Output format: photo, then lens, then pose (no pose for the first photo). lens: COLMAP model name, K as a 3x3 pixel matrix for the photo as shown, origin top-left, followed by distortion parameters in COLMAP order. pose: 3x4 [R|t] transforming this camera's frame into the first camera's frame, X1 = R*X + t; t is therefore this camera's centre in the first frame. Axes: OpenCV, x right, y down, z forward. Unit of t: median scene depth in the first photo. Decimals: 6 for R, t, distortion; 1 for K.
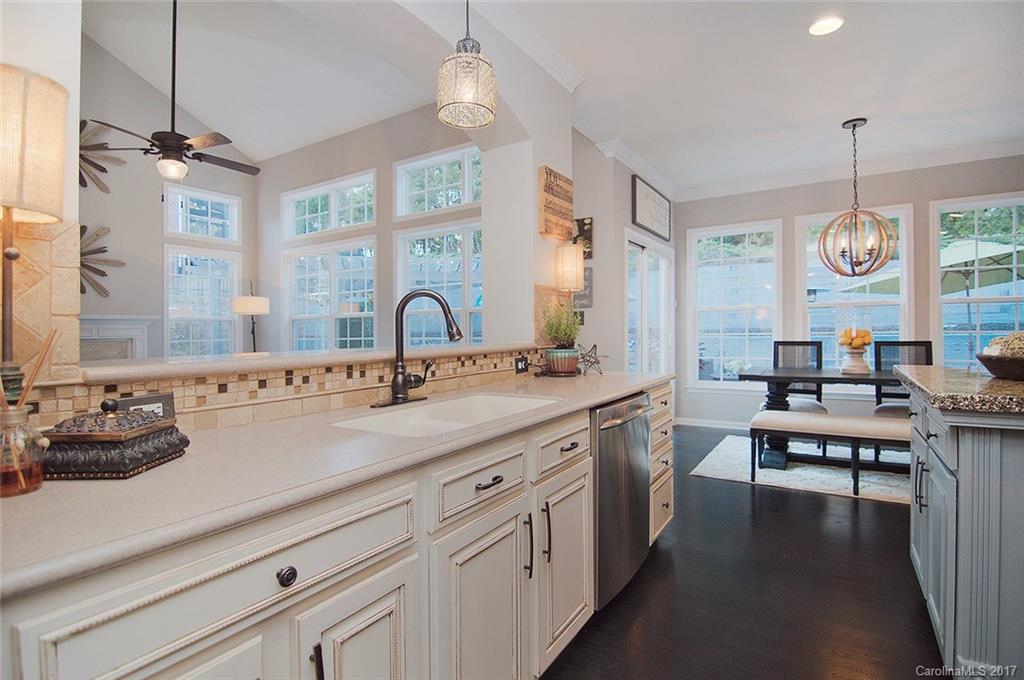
lens RADIAL K [[497.6, 0, 512.0], [0, 497.6, 336.7], [0, 0, 1]] dist [-0.025611, -0.001273]
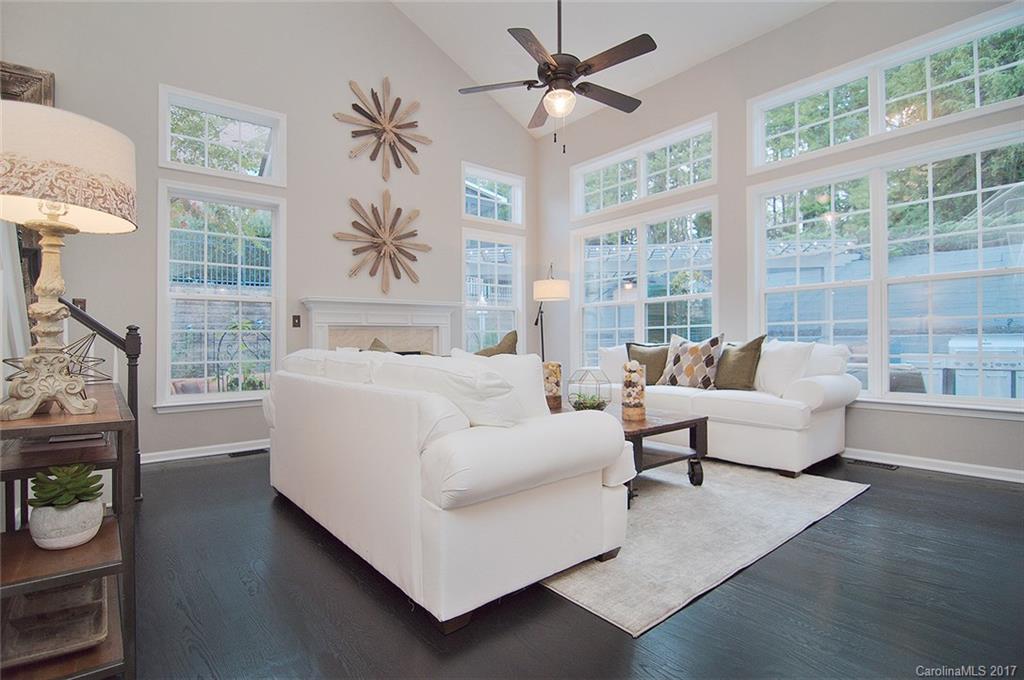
lens RADIAL K [[497.6, 0, 514.3], [0, 497.6, 338.5], [0, 0, 1]] dist [-0.025611, -0.001273]
pose [[0.944606, 0.002819, -0.328195, -0.324675], [-0.001931, 0.999994, 0.003032, 0.022442], [0.328202, -0.002230, 0.944605, 0.142659]]
